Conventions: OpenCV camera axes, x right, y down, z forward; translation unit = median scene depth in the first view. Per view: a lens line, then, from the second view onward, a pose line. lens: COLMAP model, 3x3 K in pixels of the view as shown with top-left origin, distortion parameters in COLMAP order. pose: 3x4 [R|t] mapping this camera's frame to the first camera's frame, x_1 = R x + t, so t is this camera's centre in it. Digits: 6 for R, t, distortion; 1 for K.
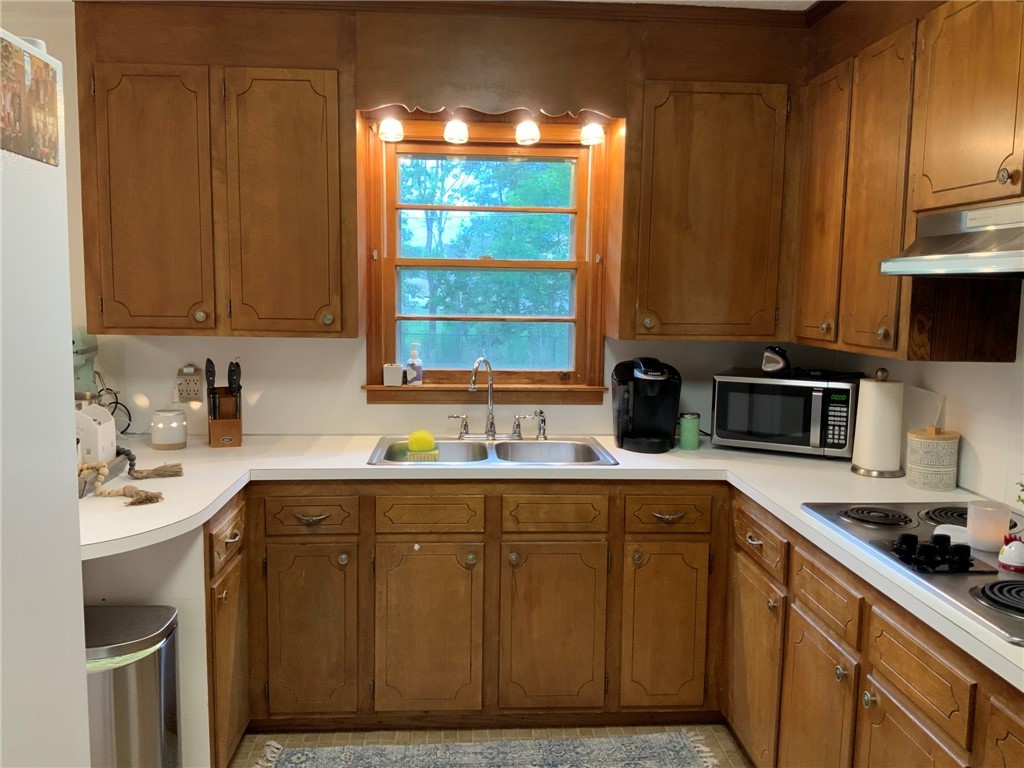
lens RADIAL K [[849.7, 0, 508.9], [0, 849.7, 382.6], [0, 0, 1]] dist [0.102733, -0.193767]
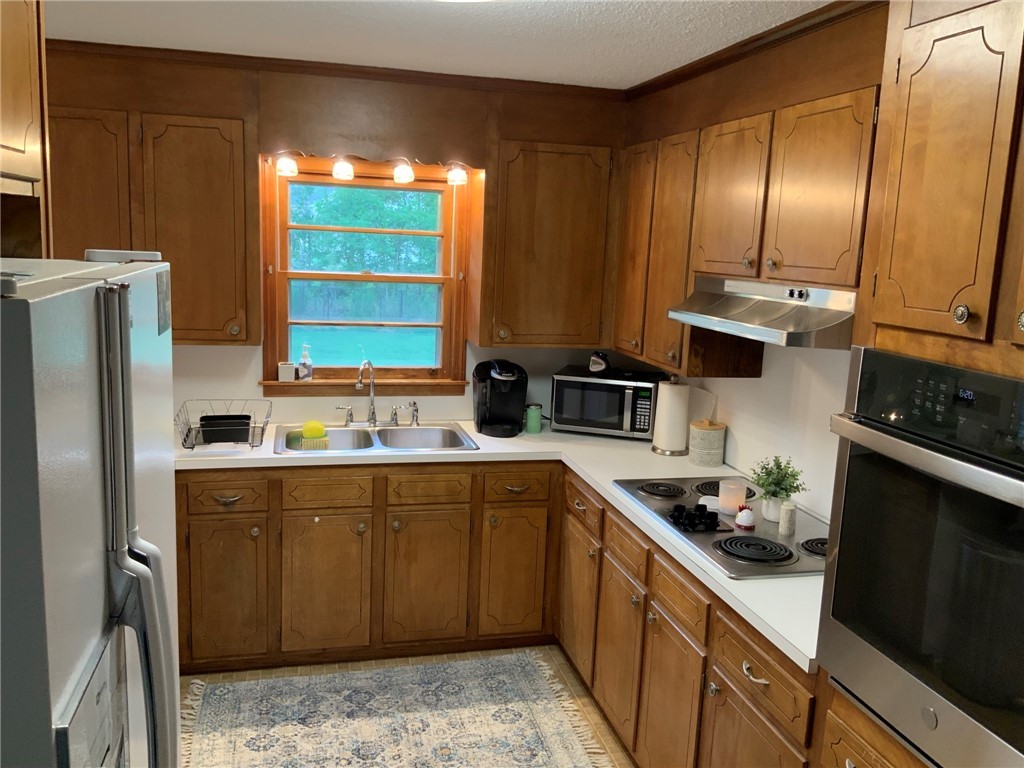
lens RADIAL K [[849.7, 0, 508.9], [0, 849.7, 382.6], [0, 0, 1]] dist [0.102733, -0.193767]
pose [[0.983458, -0.004598, 0.181077, -0.055666], [-0.006652, 0.998086, 0.061474, -0.079151], [-0.181013, -0.061662, 0.981546, -0.240698]]
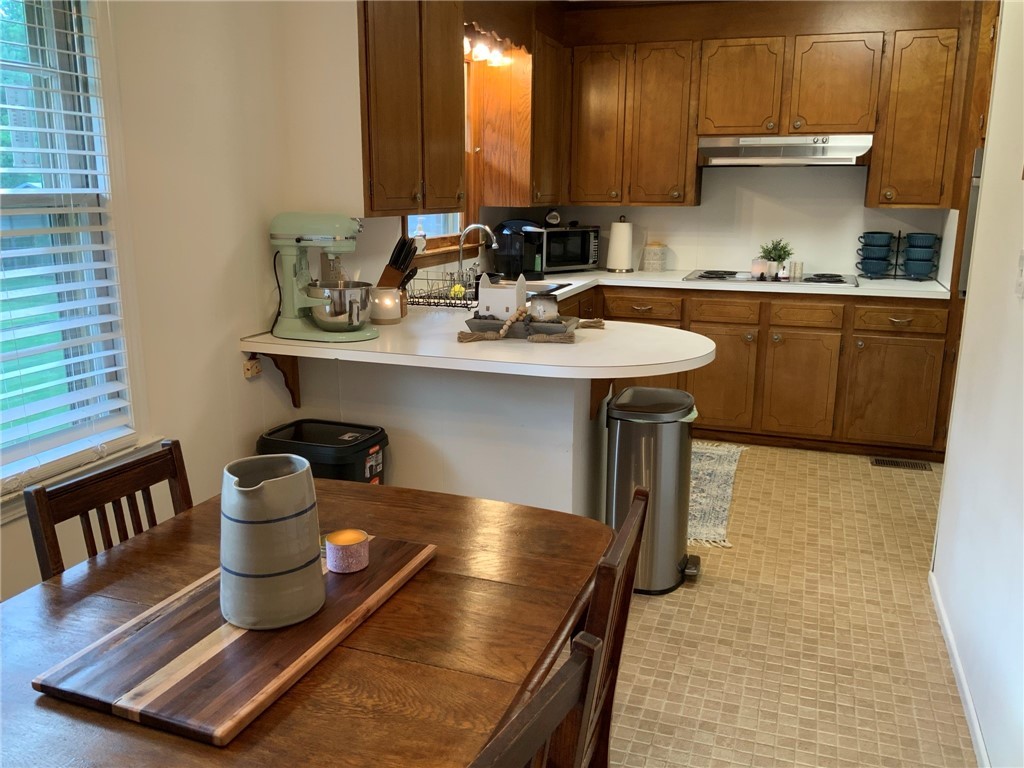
lens RADIAL K [[849.7, 0, 508.9], [0, 849.7, 382.6], [0, 0, 1]] dist [0.102733, -0.193767]
pose [[0.403352, -0.218125, 0.888667, -1.351910], [0.105399, 0.975784, 0.191669, -0.045396], [-0.908955, 0.016355, 0.416574, 0.417318]]
